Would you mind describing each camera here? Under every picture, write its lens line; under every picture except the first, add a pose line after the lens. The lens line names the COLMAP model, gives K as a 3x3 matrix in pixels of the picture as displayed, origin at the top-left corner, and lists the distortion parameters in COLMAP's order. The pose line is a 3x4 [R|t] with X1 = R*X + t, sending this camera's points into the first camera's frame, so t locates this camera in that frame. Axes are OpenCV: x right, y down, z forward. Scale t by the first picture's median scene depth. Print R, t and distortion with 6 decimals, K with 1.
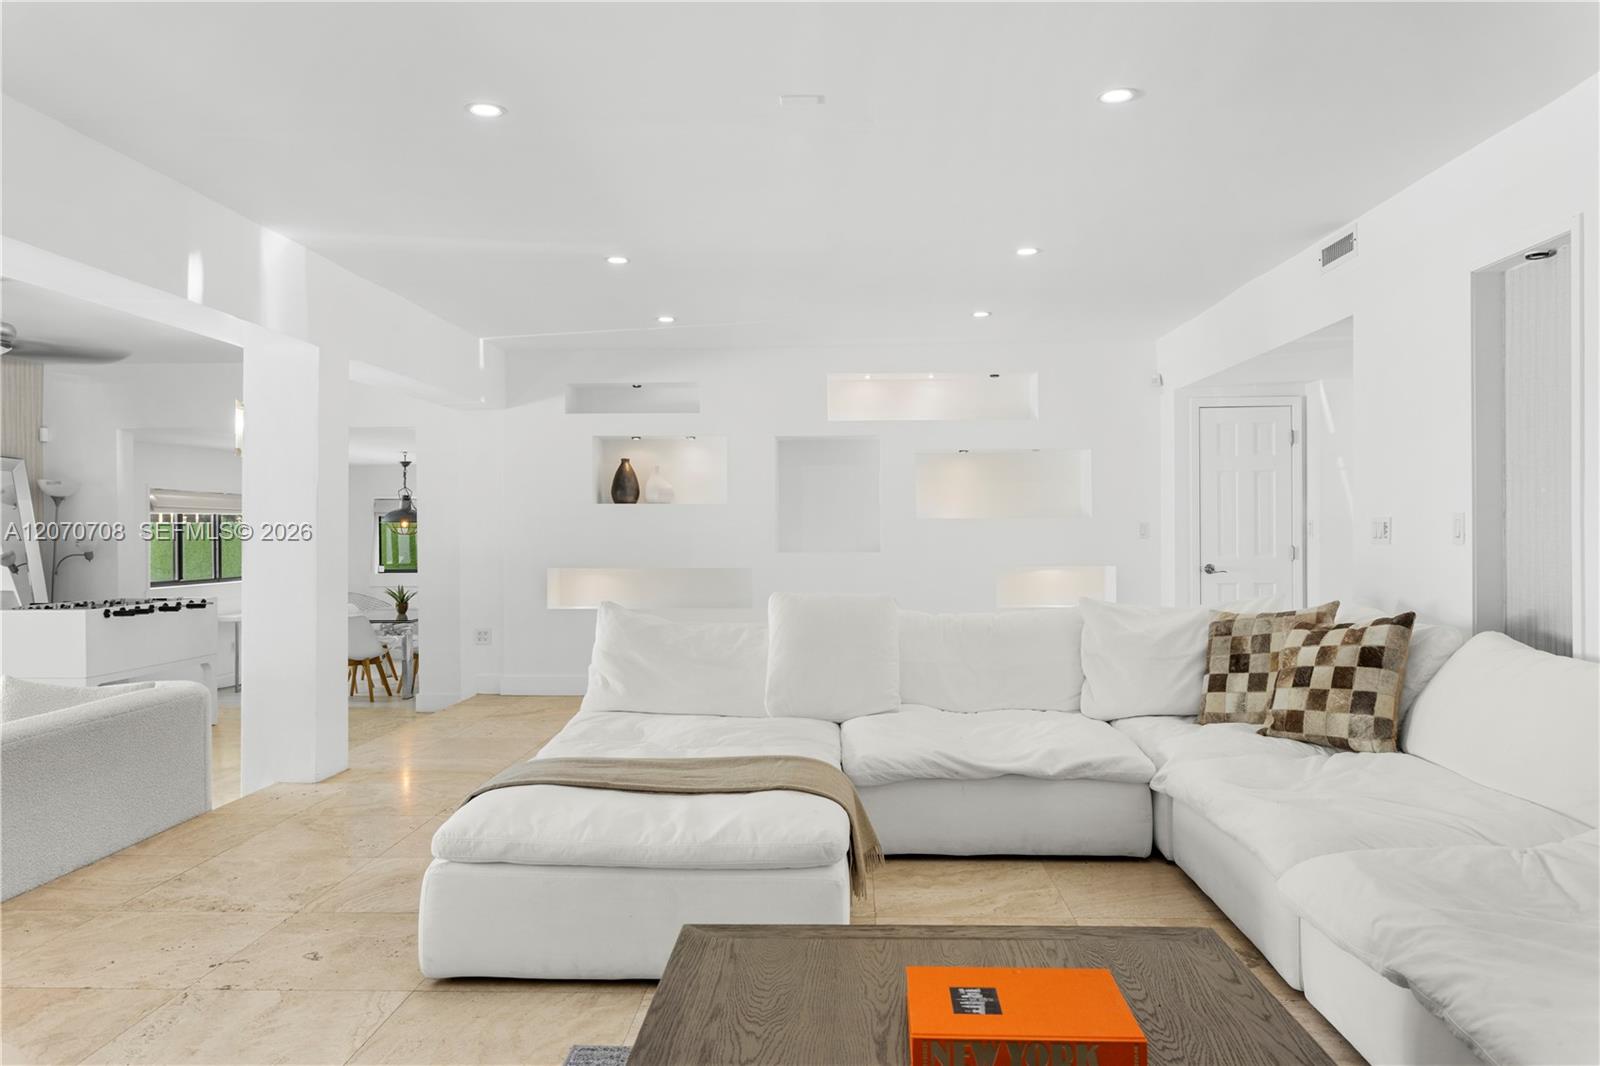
lens RADIAL K [[1148.8, 0, 800.0], [0, 1148.8, 533.0], [0, 0, 1]] dist [0.005215, -0.001439]
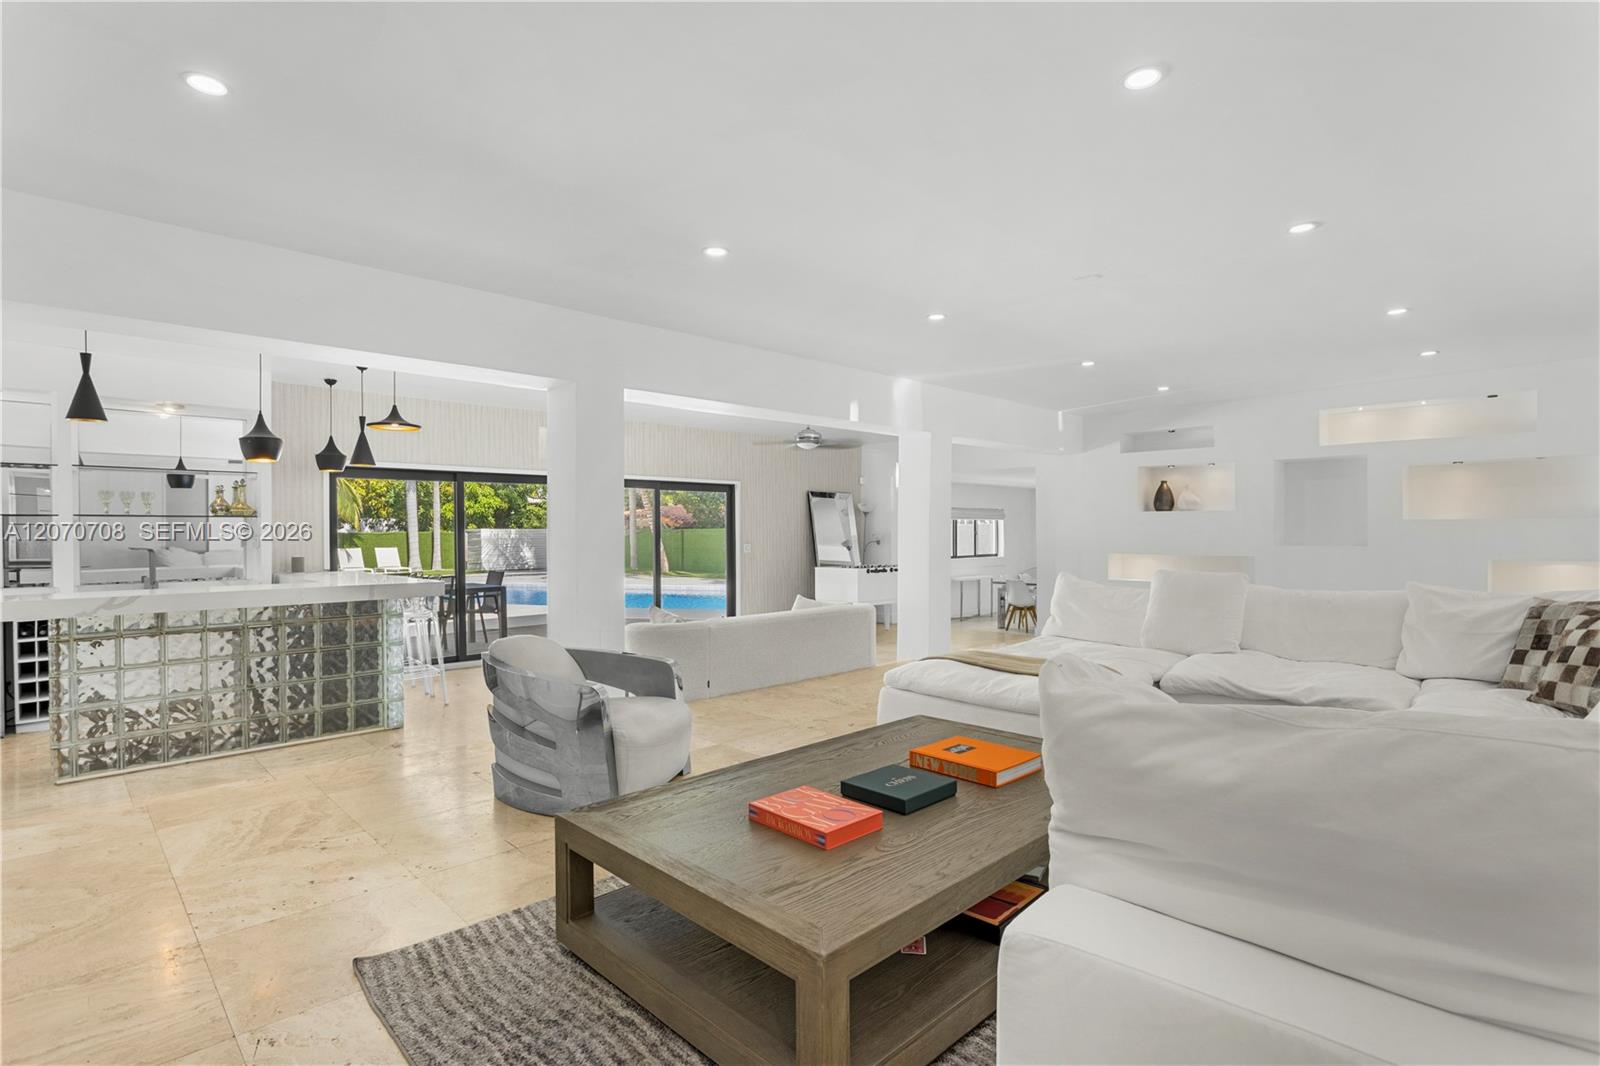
lens RADIAL K [[787.3, 0, 800.0], [0, 787.3, 533.0], [0, 0, 1]] dist [0.000429, -0.000297]
pose [[0.727249, 0.002438, -0.686370, 0.361790], [0.000463, 0.999992, 0.004044, -0.002890], [0.686374, -0.003259, 0.727241, -0.109280]]
